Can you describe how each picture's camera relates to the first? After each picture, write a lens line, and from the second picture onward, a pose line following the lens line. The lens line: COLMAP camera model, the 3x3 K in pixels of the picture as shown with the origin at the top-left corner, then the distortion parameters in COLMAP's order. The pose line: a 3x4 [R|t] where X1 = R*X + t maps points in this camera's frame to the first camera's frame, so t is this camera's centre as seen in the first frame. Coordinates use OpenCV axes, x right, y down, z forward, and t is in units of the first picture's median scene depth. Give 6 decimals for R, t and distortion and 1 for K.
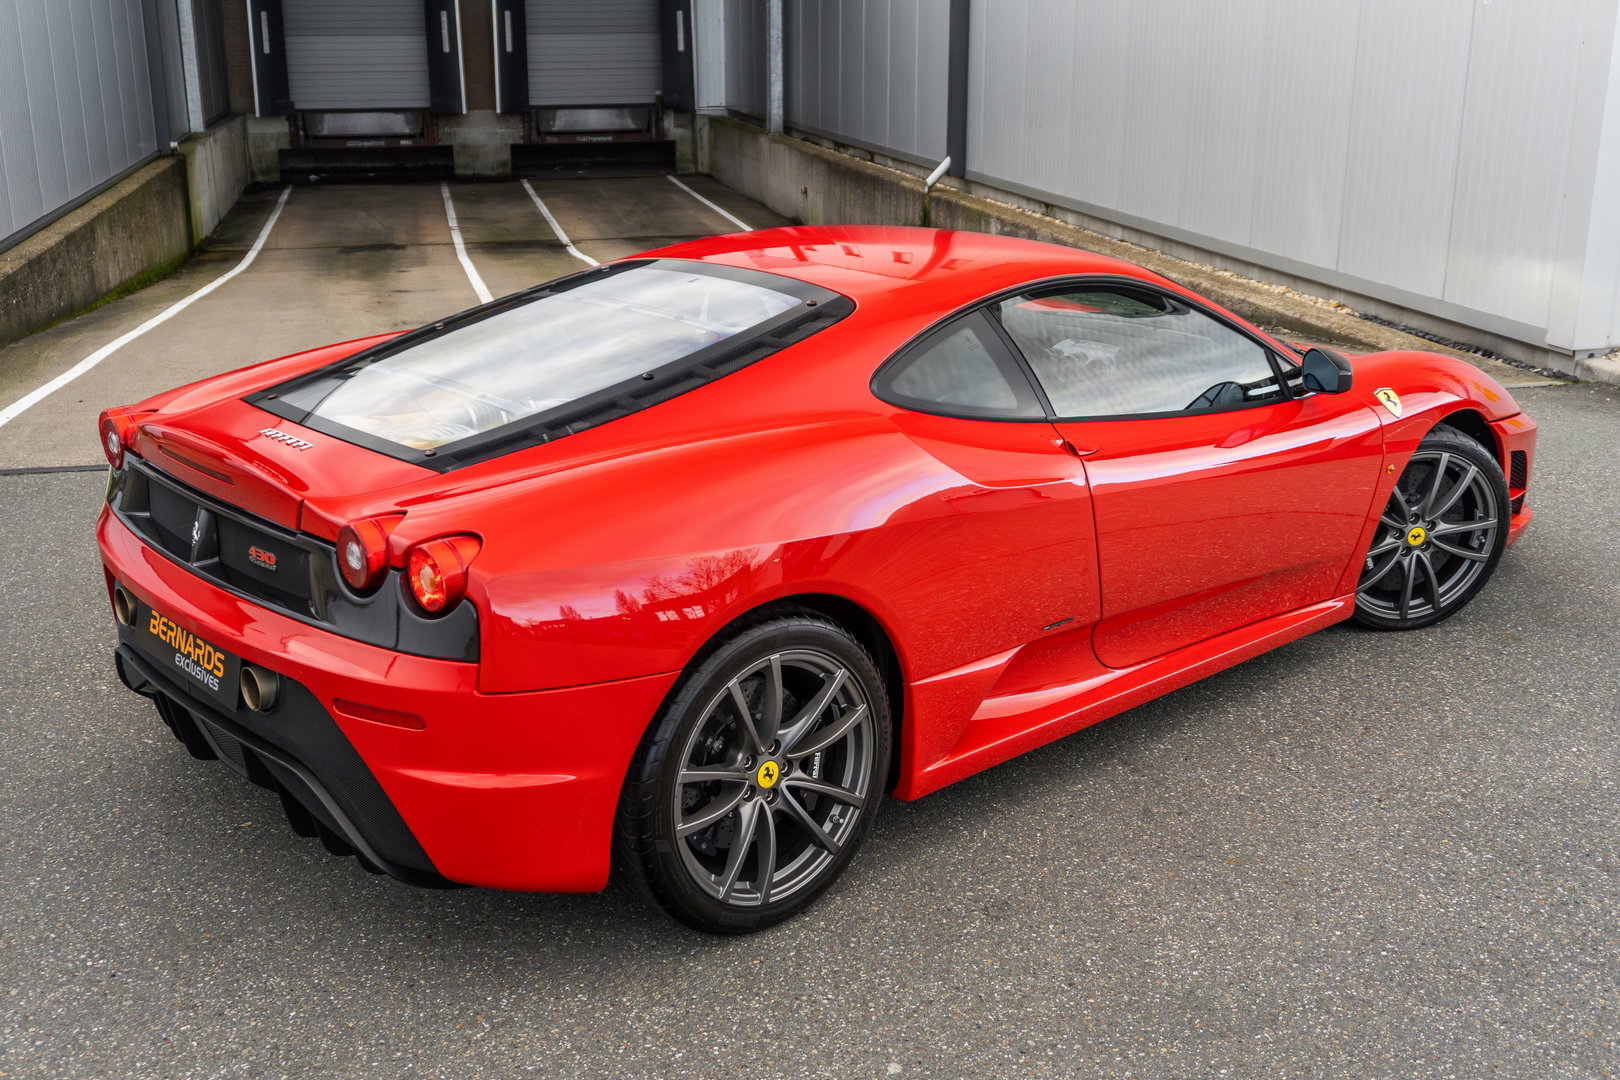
lens RADIAL K [[1652.8, 0, 768.0], [0, 1652.8, 543.6], [0, 0, 1]] dist [-0.002965, 0.000000]
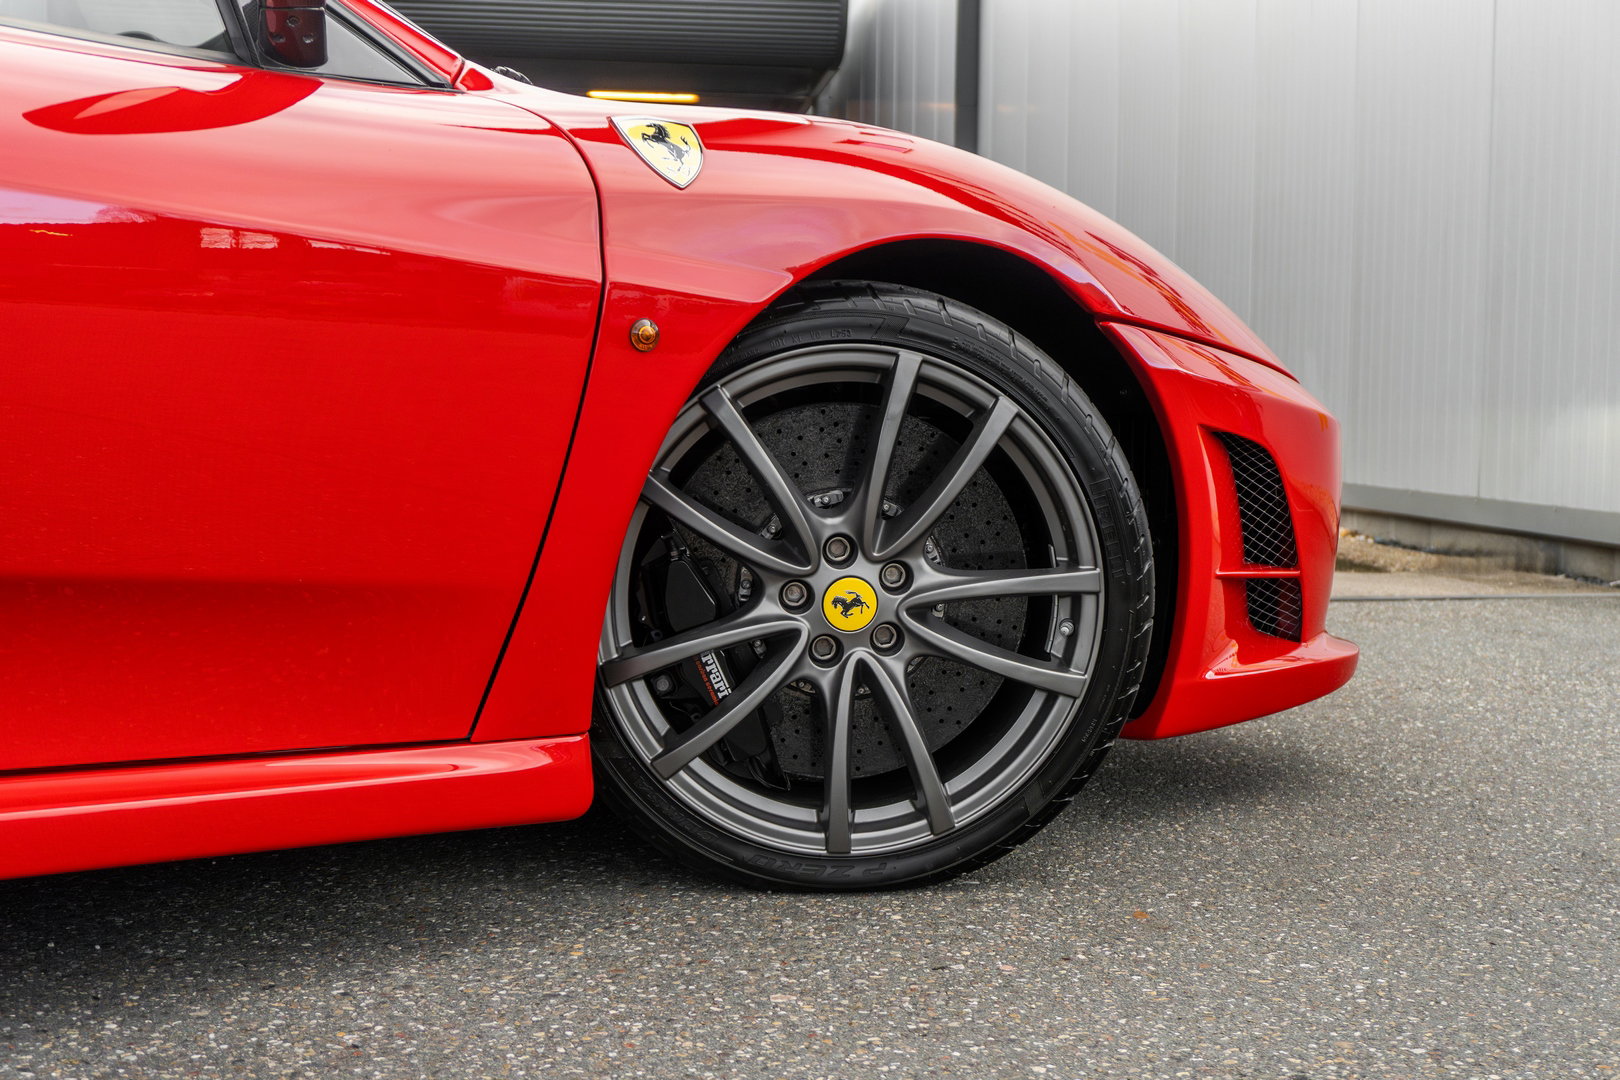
lens RADIAL K [[1727.3, 0, 810.4], [0, 1727.3, 557.3], [0, 0, 1]] dist [0.006472, 0.000000]
pose [[0.994973, 0.021029, -0.097914, 0.417976], [-0.042723, 0.973401, -0.225089, 0.066850], [0.090576, 0.228141, 0.969406, 0.648756]]
